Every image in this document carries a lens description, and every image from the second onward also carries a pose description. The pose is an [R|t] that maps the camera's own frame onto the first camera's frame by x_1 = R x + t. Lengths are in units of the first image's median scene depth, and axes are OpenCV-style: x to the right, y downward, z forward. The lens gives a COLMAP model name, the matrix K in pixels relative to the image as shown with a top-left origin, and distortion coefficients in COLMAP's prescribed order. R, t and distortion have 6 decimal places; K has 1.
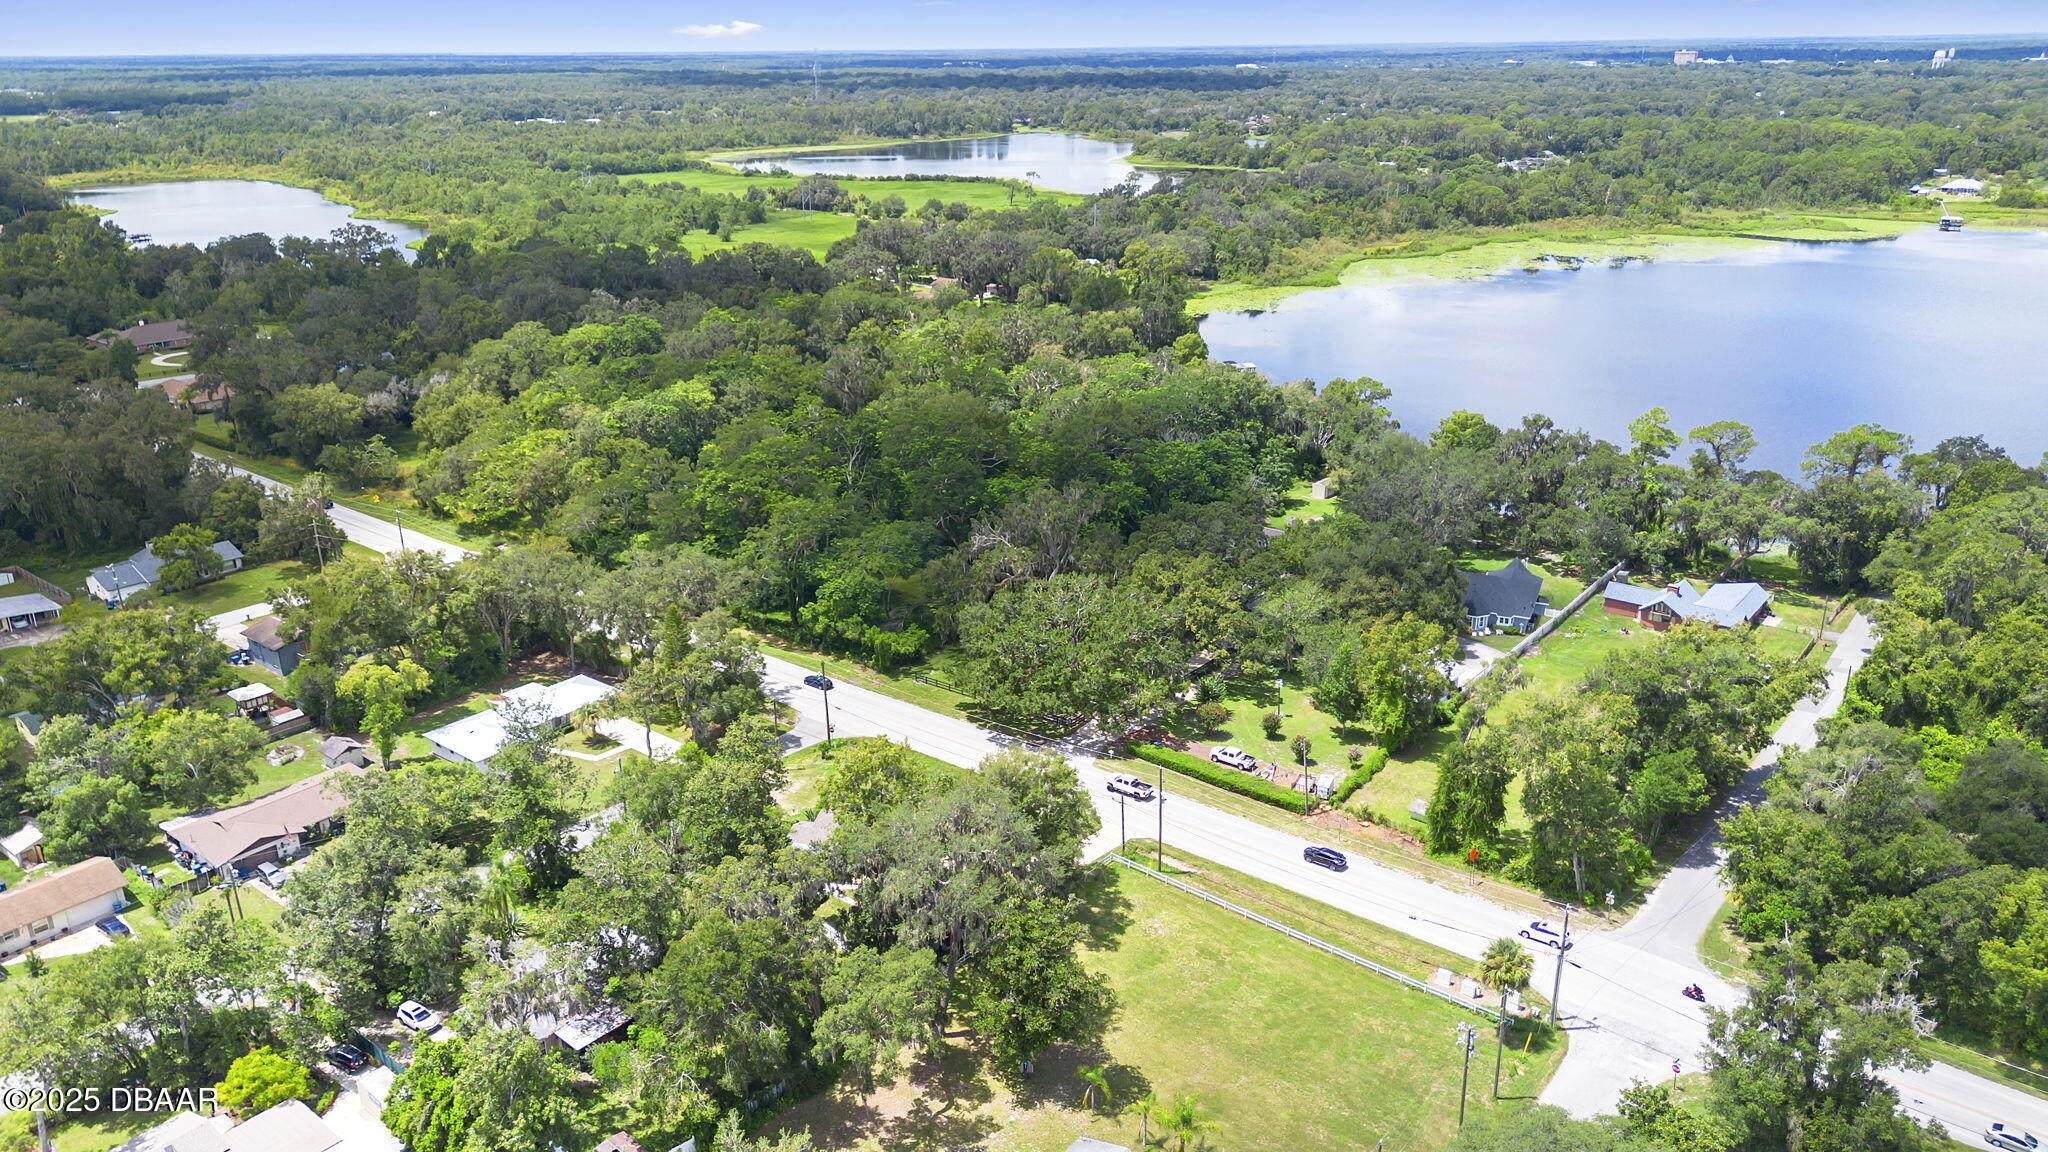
lens RADIAL K [[1439.8, 0, 1032.1], [0, 1439.8, 573.3], [0, 0, 1]] dist [0.078795, -0.080958]
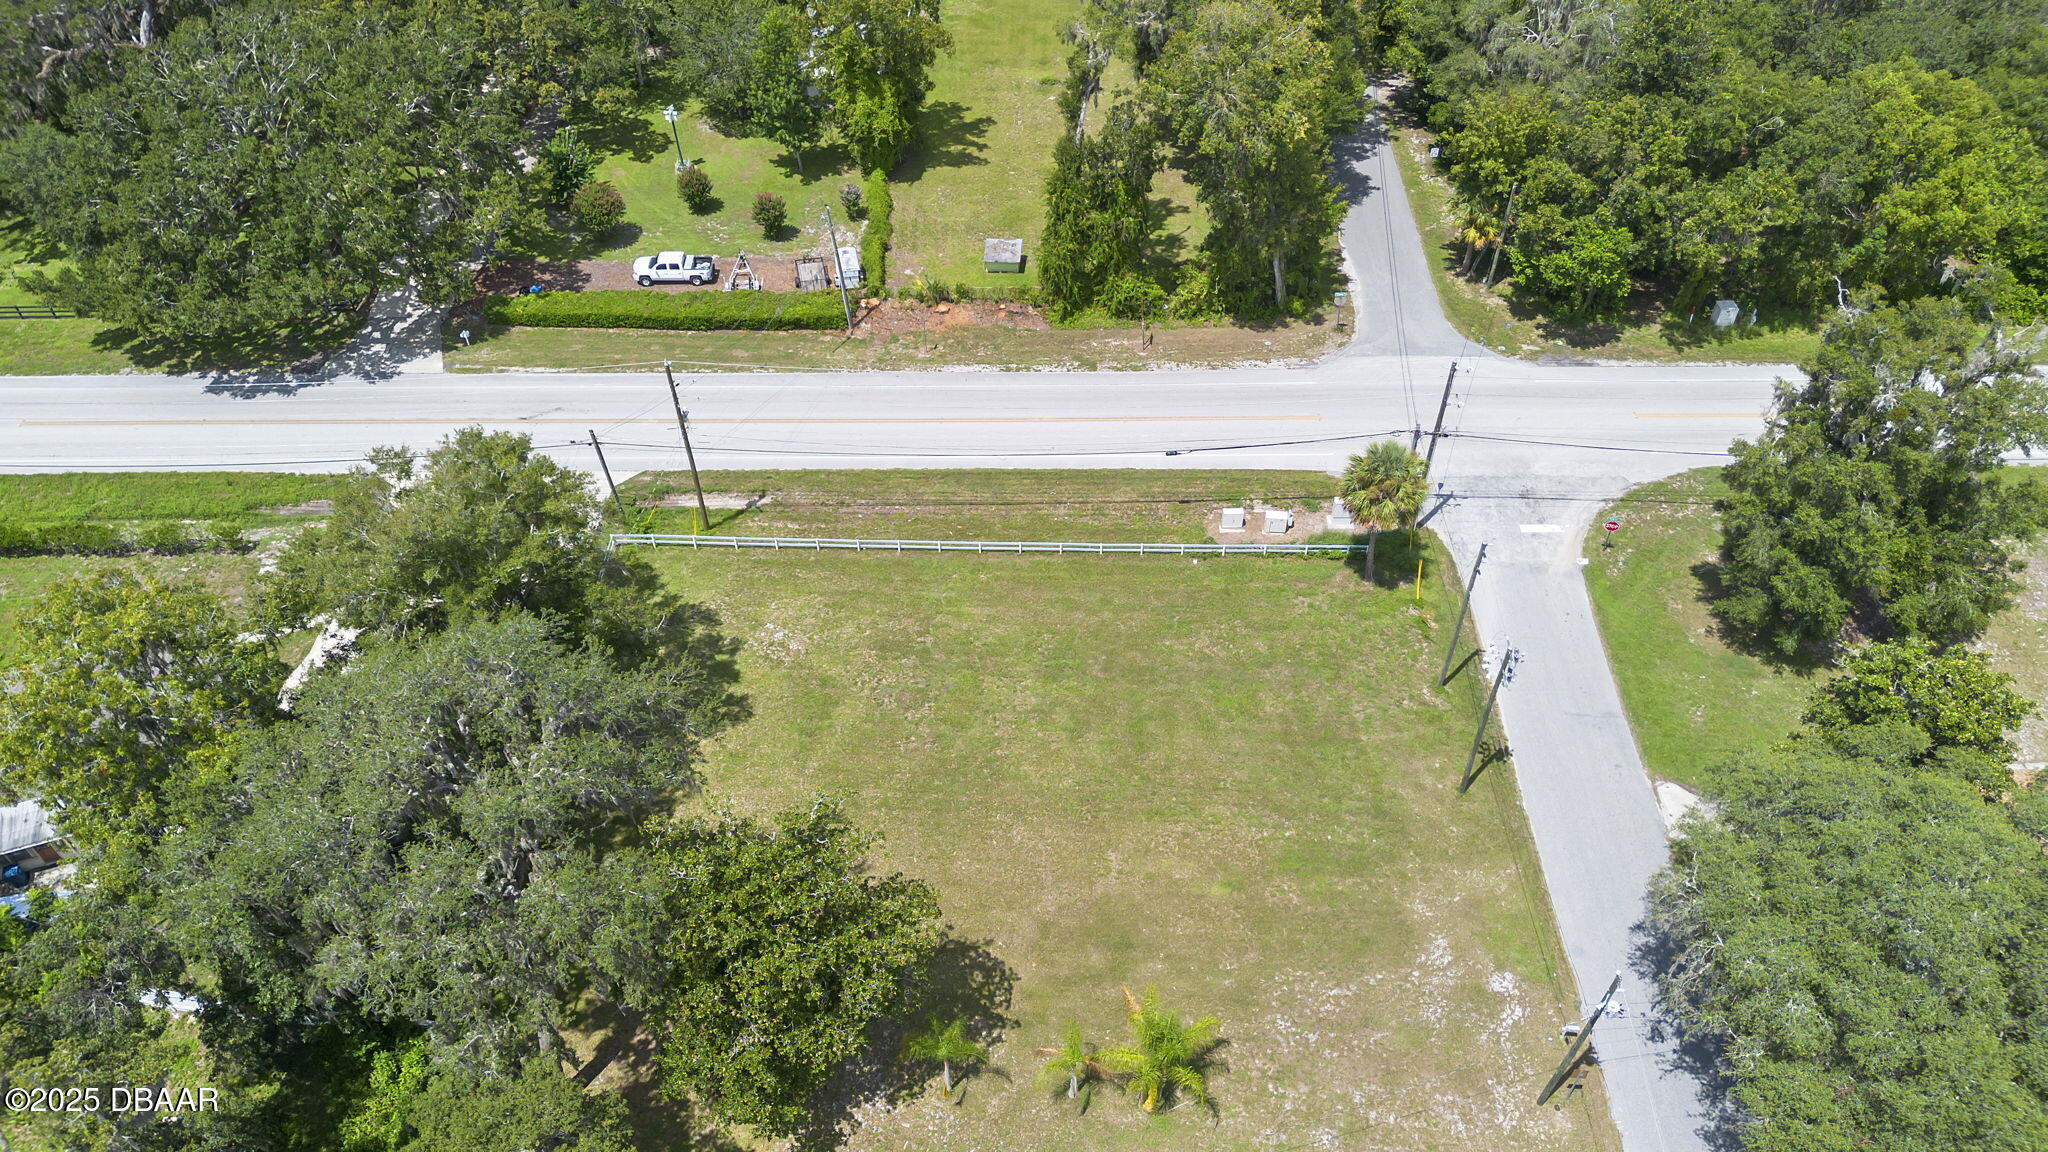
lens RADIAL K [[1439.8, 0, 1022.5], [0, 1439.8, 566.5], [0, 0, 1]] dist [0.078795, -0.080958]
pose [[0.792330, -0.434562, 0.428215, -0.047237], [0.212880, 0.854697, 0.473472, -0.015814], [-0.571747, -0.283988, 0.769711, 0.377450]]
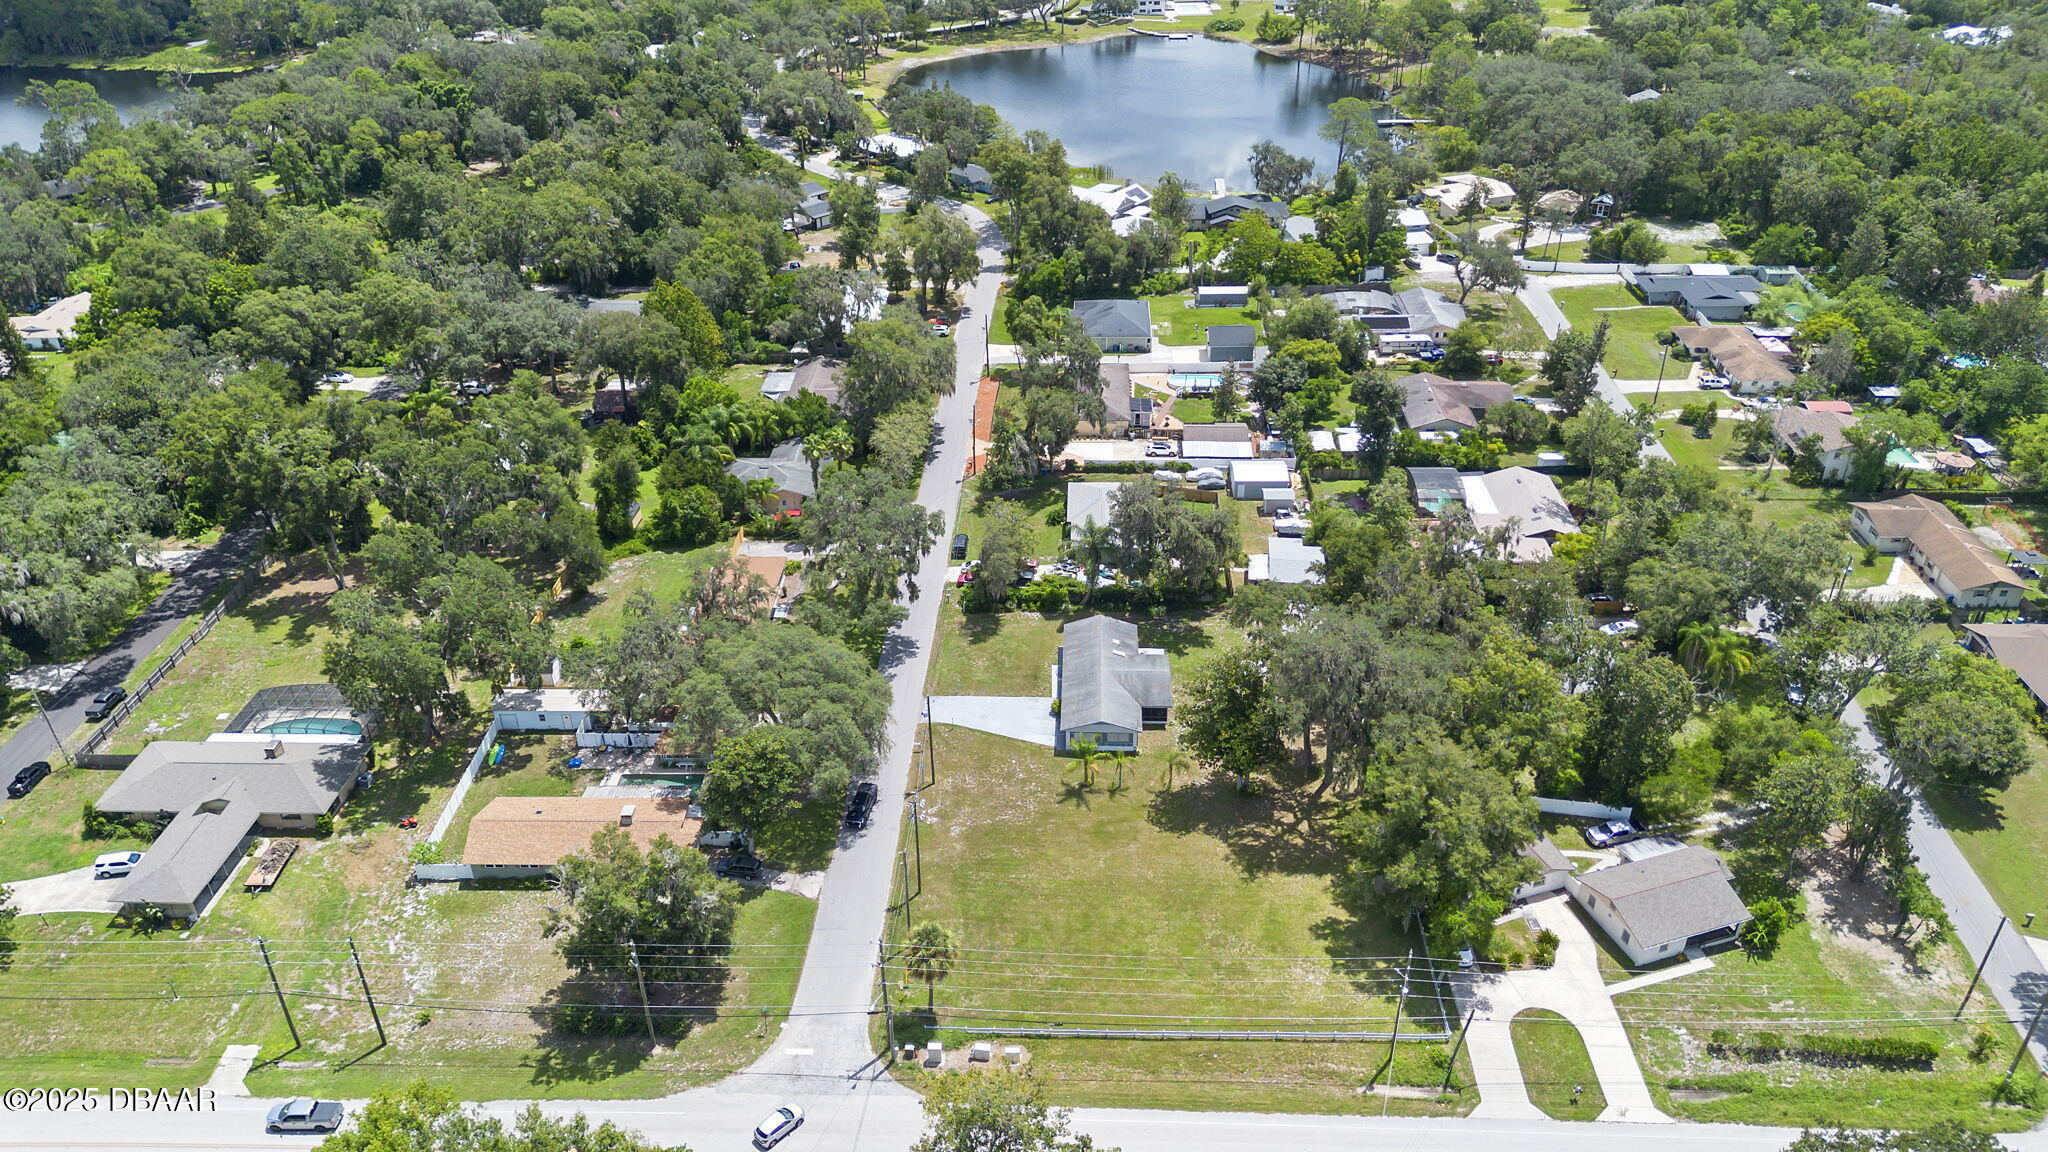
lens RADIAL K [[1439.8, 0, 1024.1], [0, 1439.8, 580.0], [0, 0, 1]] dist [0.078795, -0.080958]
pose [[-0.801840, 0.328771, -0.498961, 0.422625], [-0.183281, 0.659456, 0.729059, -0.380589], [0.568736, 0.676038, -0.468520, 0.825981]]
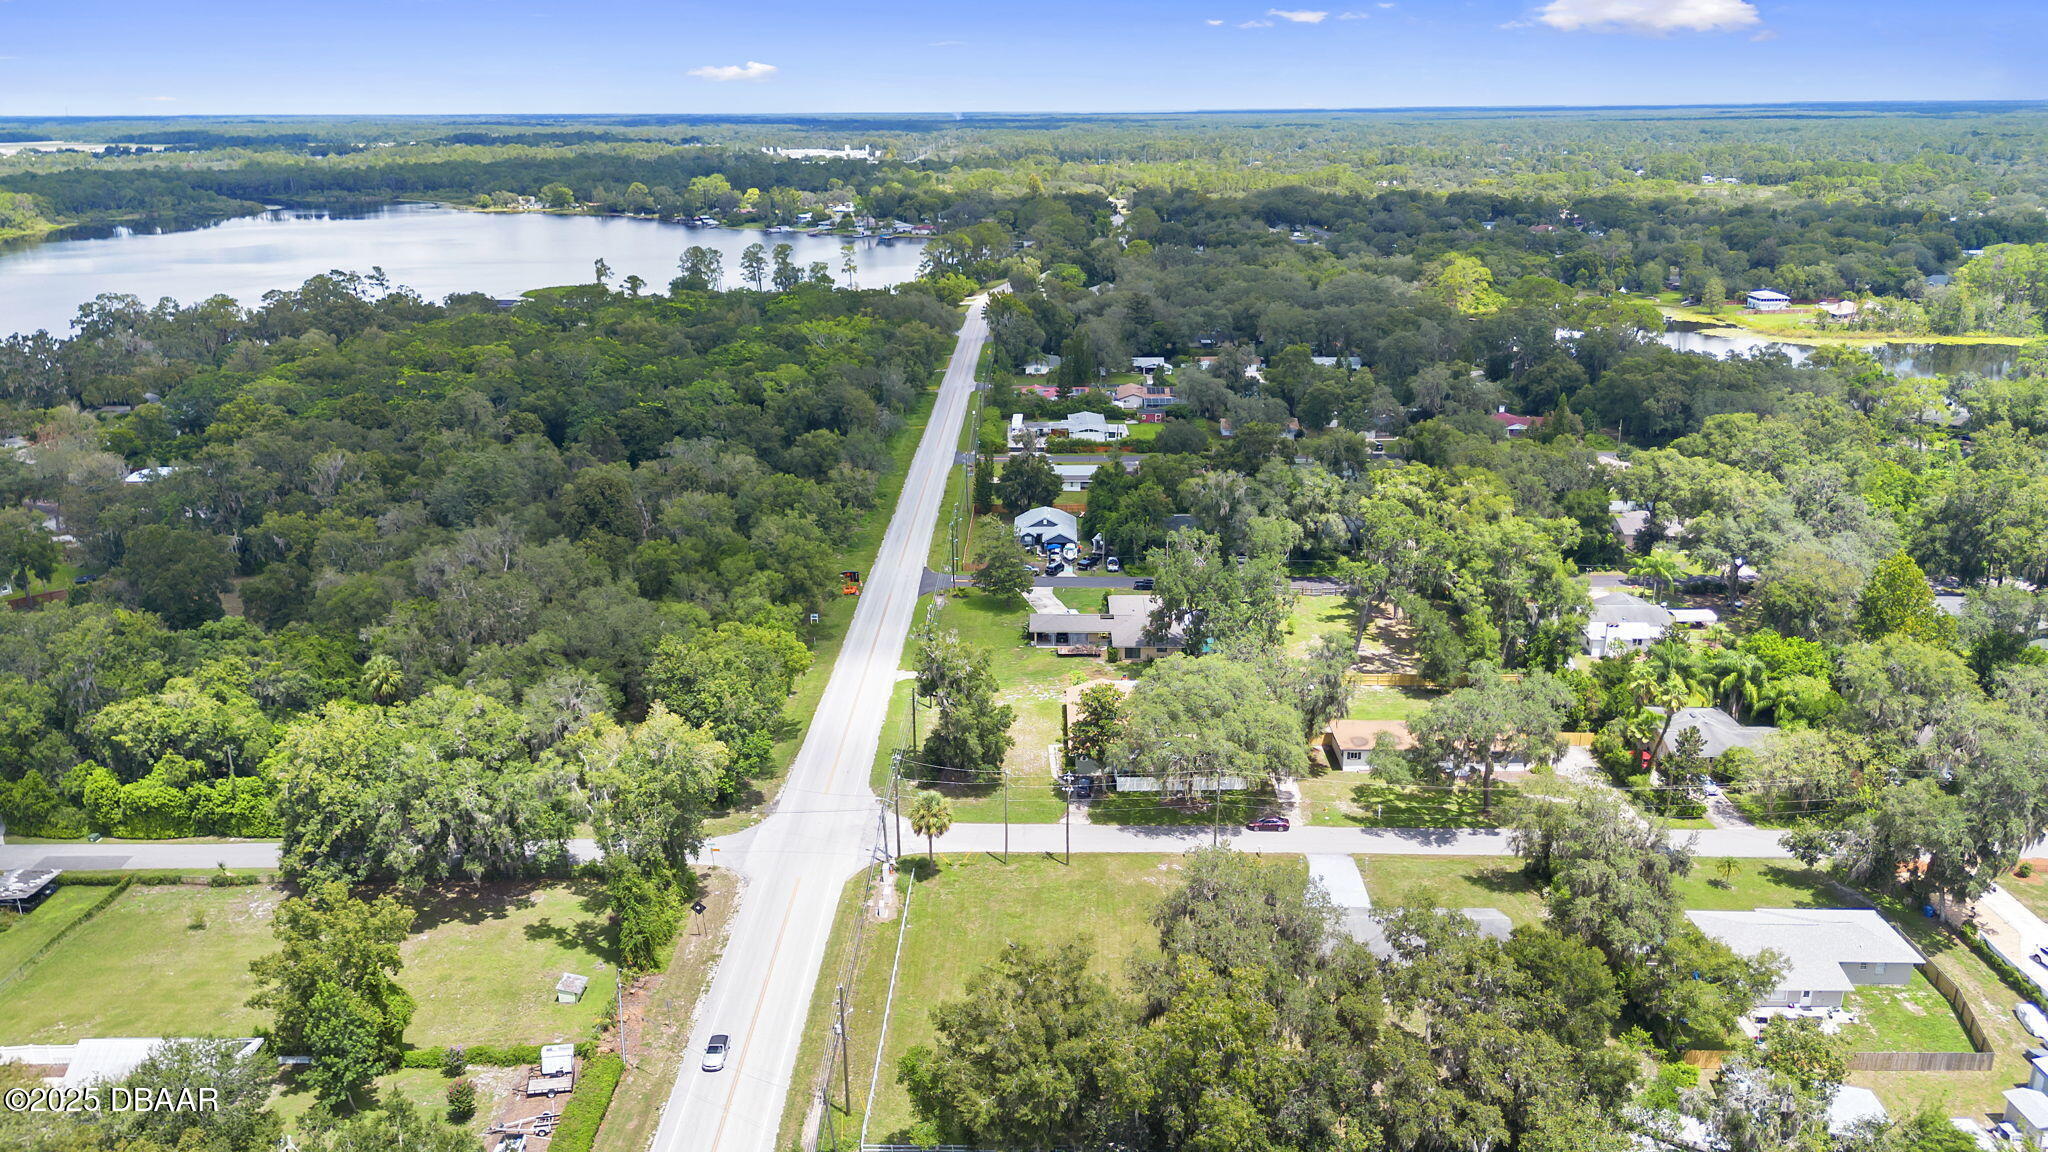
lens RADIAL K [[1439.8, 0, 1019.0], [0, 1439.8, 580.3], [0, 0, 1]] dist [0.078795, -0.080958]
pose [[-0.607531, -0.234676, 0.758837, -0.369094], [0.280979, 0.830090, 0.481665, -0.285249], [-0.742938, 0.505844, -0.438366, 0.860983]]
